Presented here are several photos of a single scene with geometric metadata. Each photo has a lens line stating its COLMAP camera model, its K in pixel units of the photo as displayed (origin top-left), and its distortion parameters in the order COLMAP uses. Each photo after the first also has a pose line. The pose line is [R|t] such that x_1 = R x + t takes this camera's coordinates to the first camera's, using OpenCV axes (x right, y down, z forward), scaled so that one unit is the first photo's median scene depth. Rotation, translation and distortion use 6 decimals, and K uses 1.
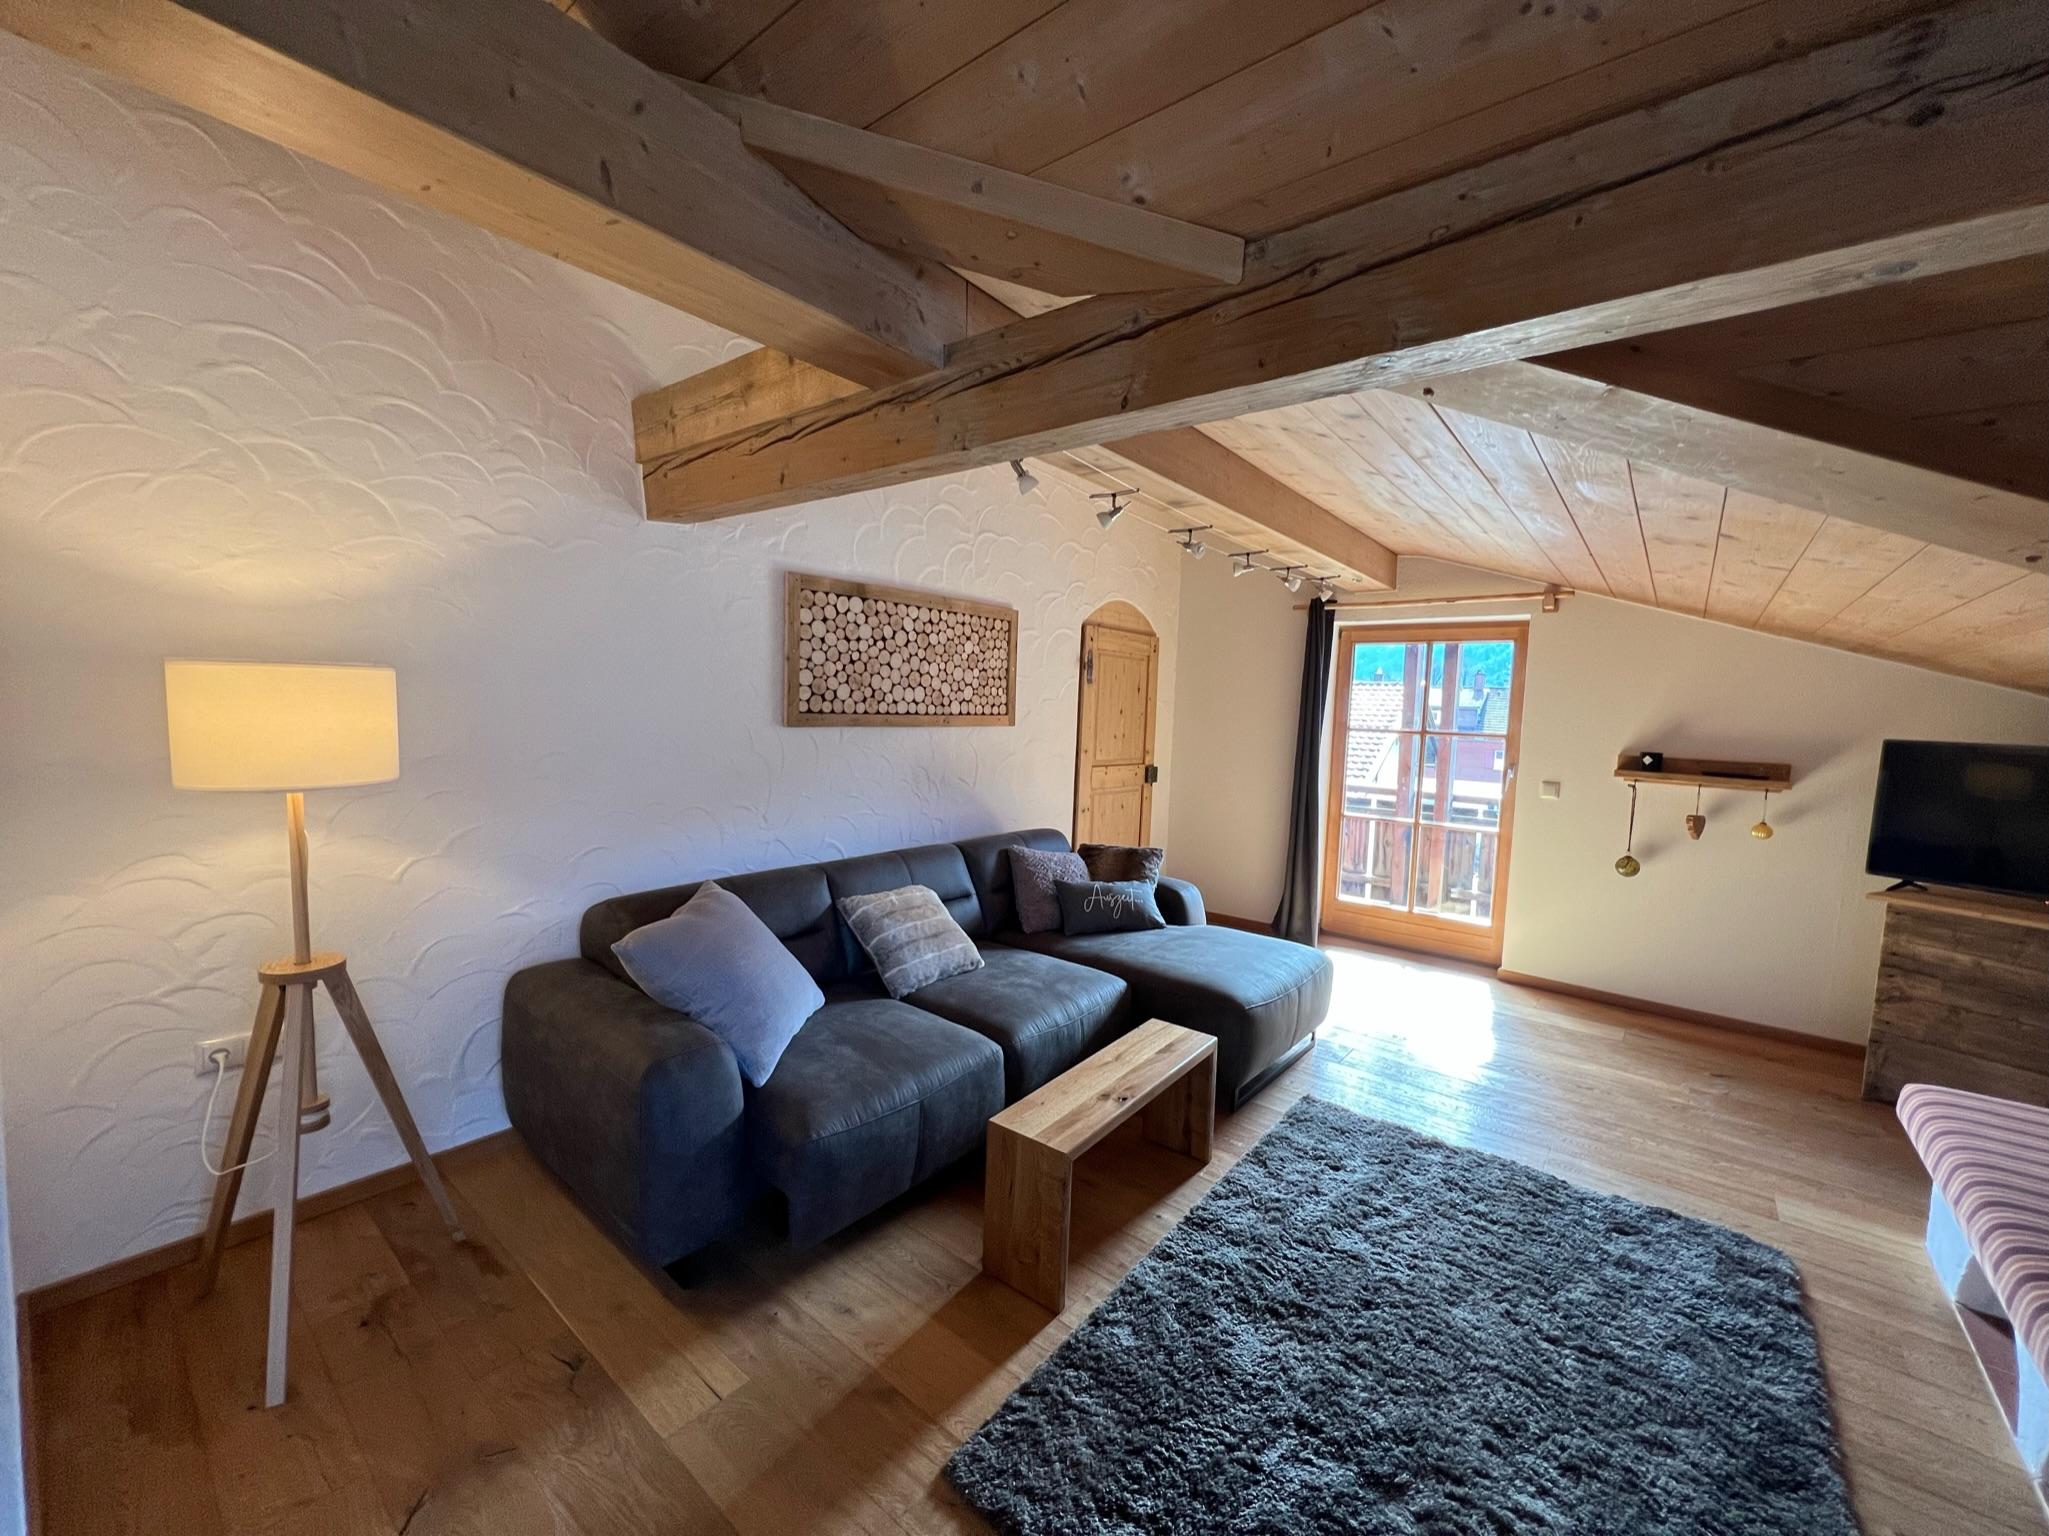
lens RADIAL K [[820.5, 0, 1024.2], [0, 820.5, 769.2], [0, 0, 1]] dist [0.000169, -0.000283]
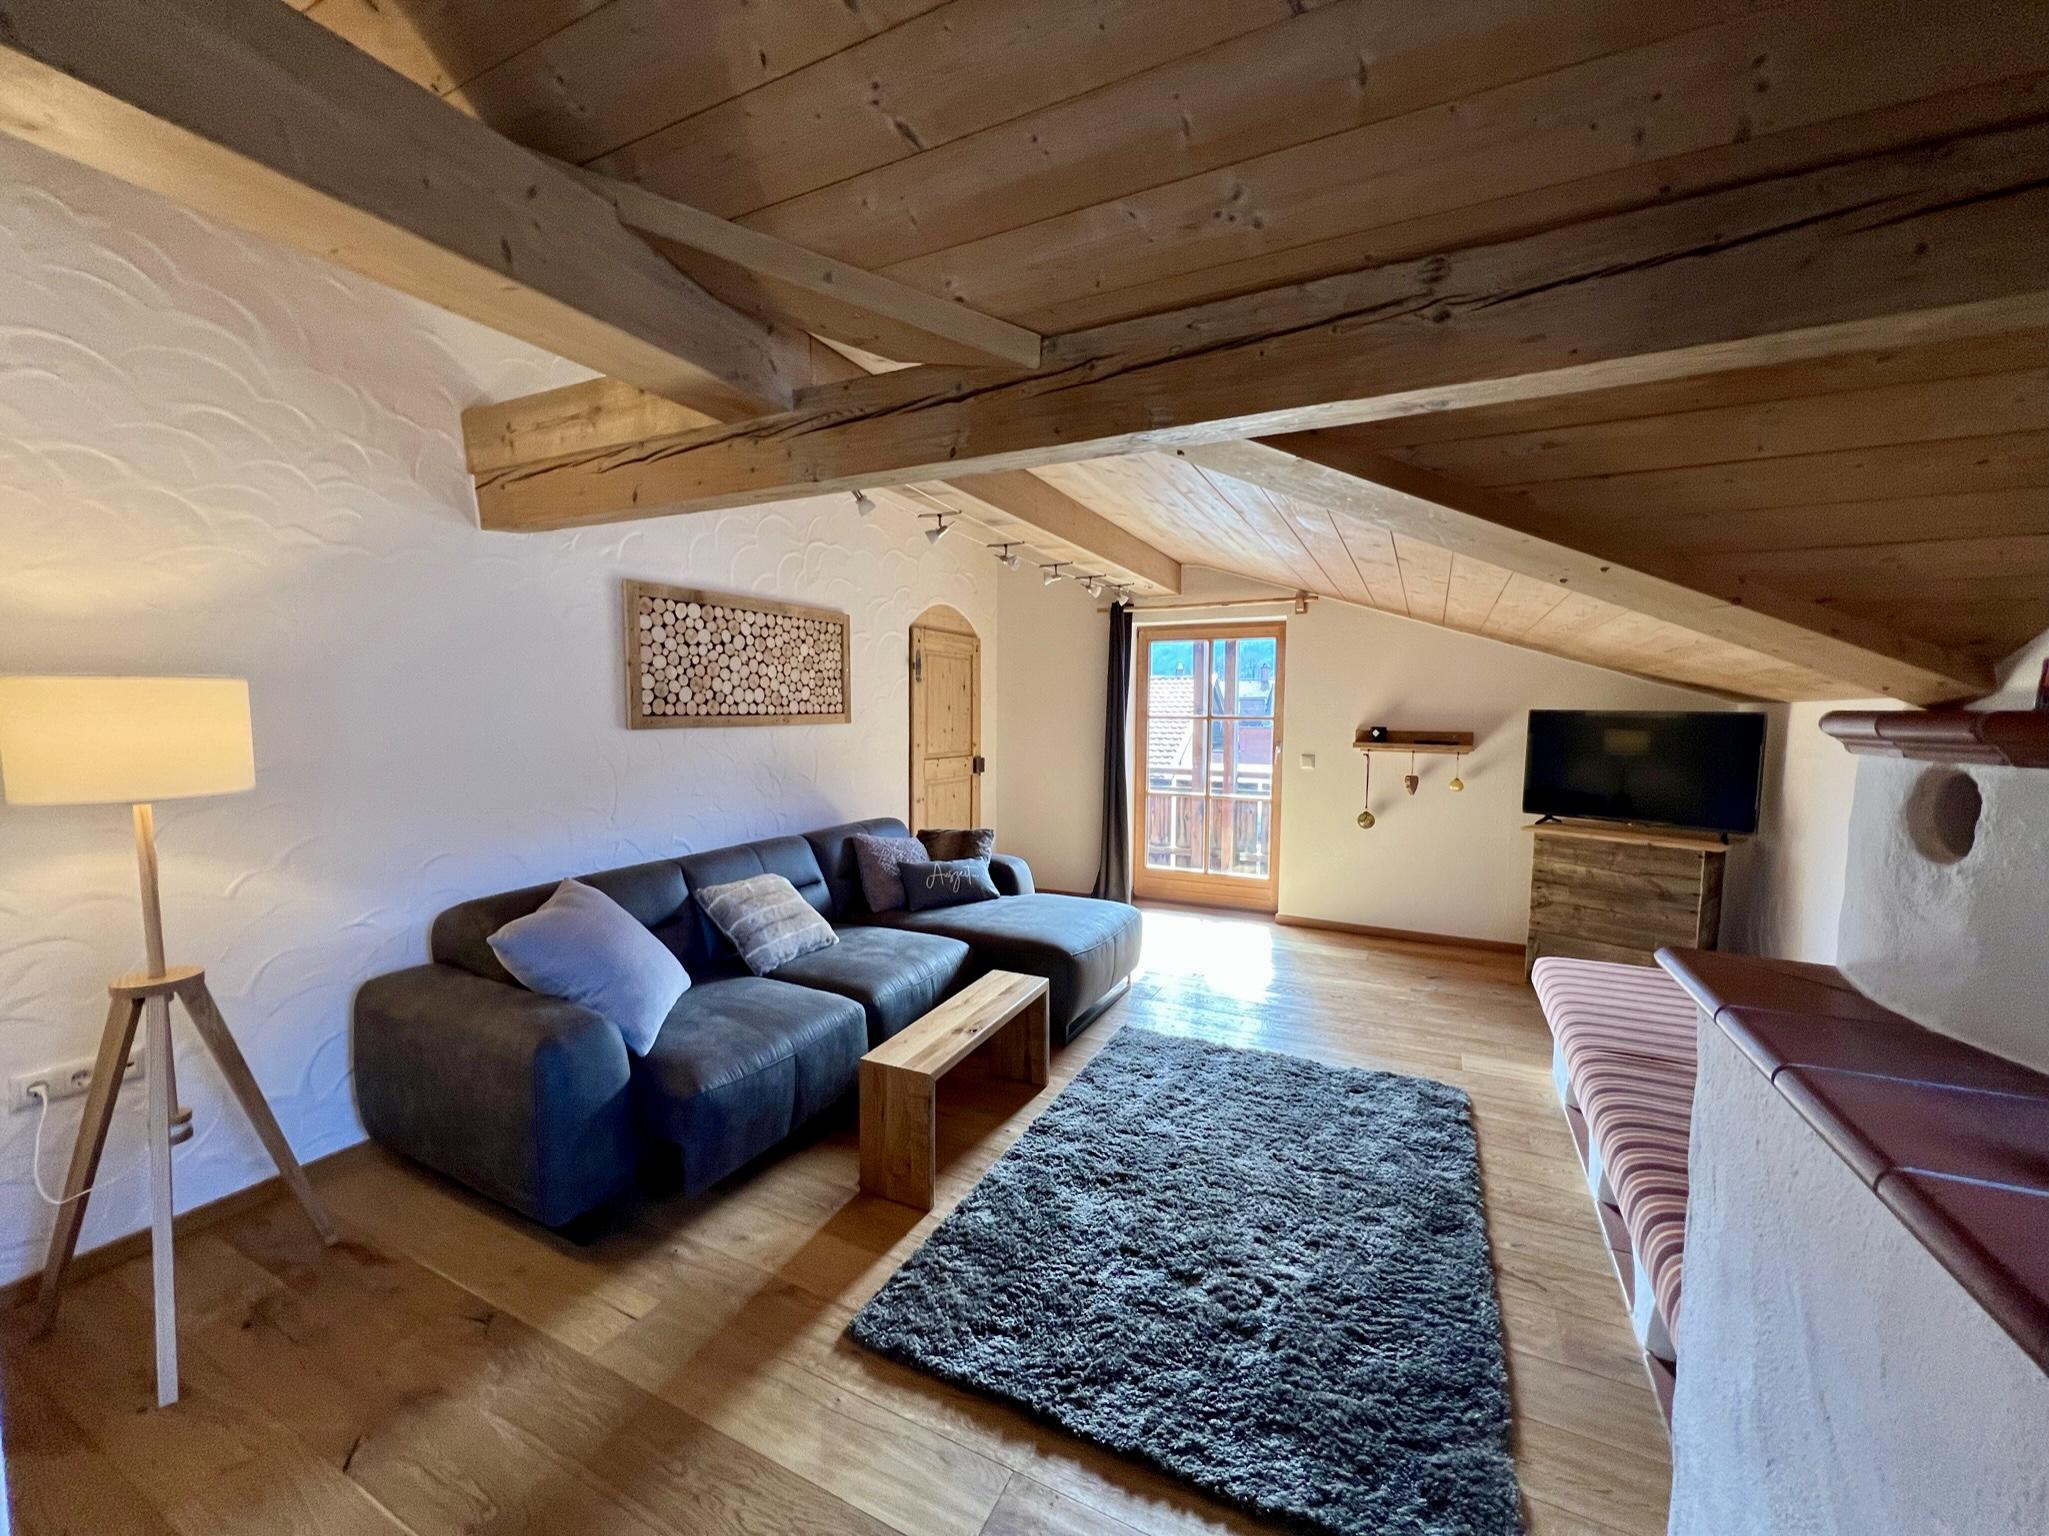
lens RADIAL K [[820.5, 0, 1025.4], [0, 820.5, 771.7], [0, 0, 1]] dist [0.000169, -0.000283]
pose [[0.975800, -0.046256, 0.213716, -0.036078], [0.045624, 0.998928, 0.007891, 0.020047], [-0.213851, 0.002050, 0.976864, -0.146751]]
